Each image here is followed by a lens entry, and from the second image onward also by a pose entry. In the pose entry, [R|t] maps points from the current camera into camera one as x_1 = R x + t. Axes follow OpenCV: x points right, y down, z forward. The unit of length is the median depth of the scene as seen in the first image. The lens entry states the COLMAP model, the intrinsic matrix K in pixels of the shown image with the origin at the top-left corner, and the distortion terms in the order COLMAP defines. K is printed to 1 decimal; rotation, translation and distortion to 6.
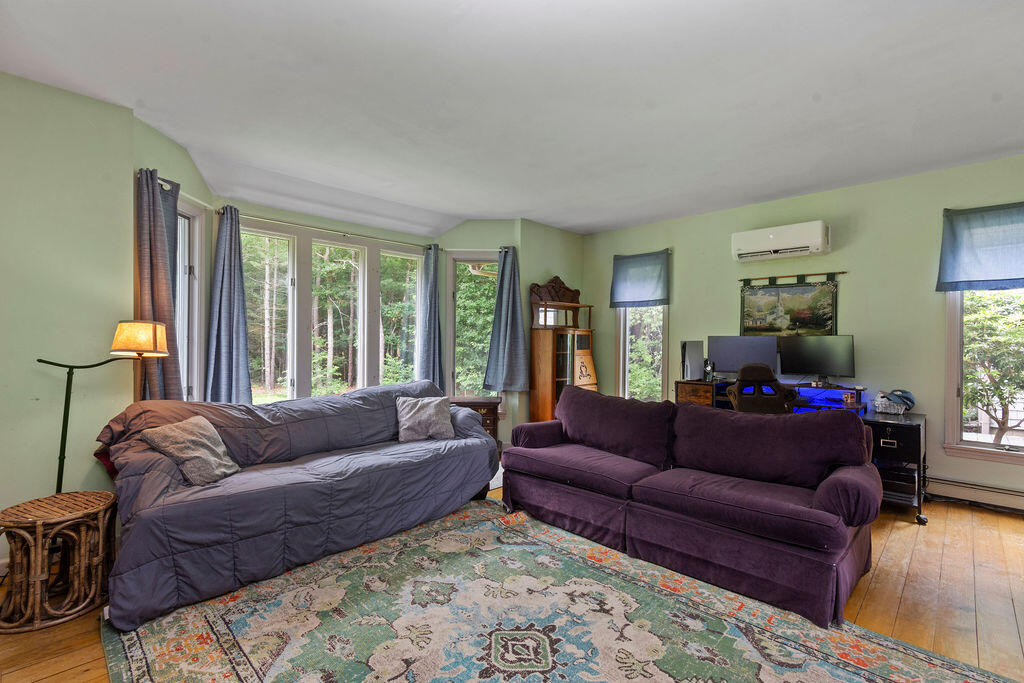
lens RADIAL K [[460.2, 0, 517.2], [0, 460.2, 336.3], [0, 0, 1]] dist [0.000268, -0.000178]
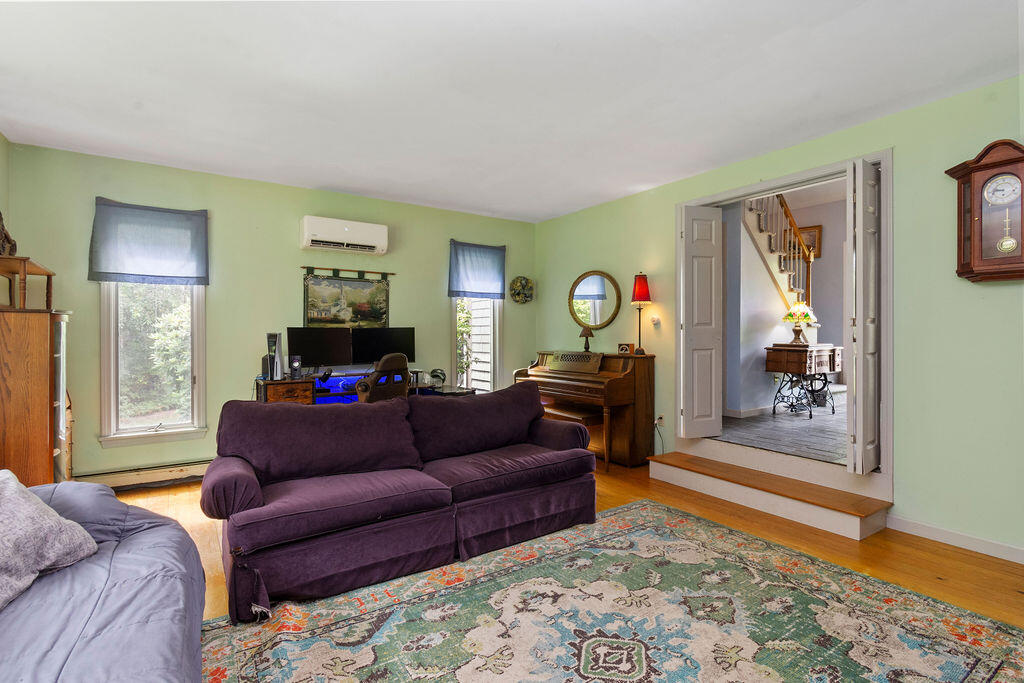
lens RADIAL K [[489.5, 0, 513.3], [0, 489.5, 330.4], [0, 0, 1]] dist [-0.001306, -0.000457]
pose [[0.220423, 0.001148, 0.975404, -0.638629], [-0.002090, 0.999998, -0.000704, 0.008032], [-0.975402, -0.001883, 0.220425, 0.618219]]
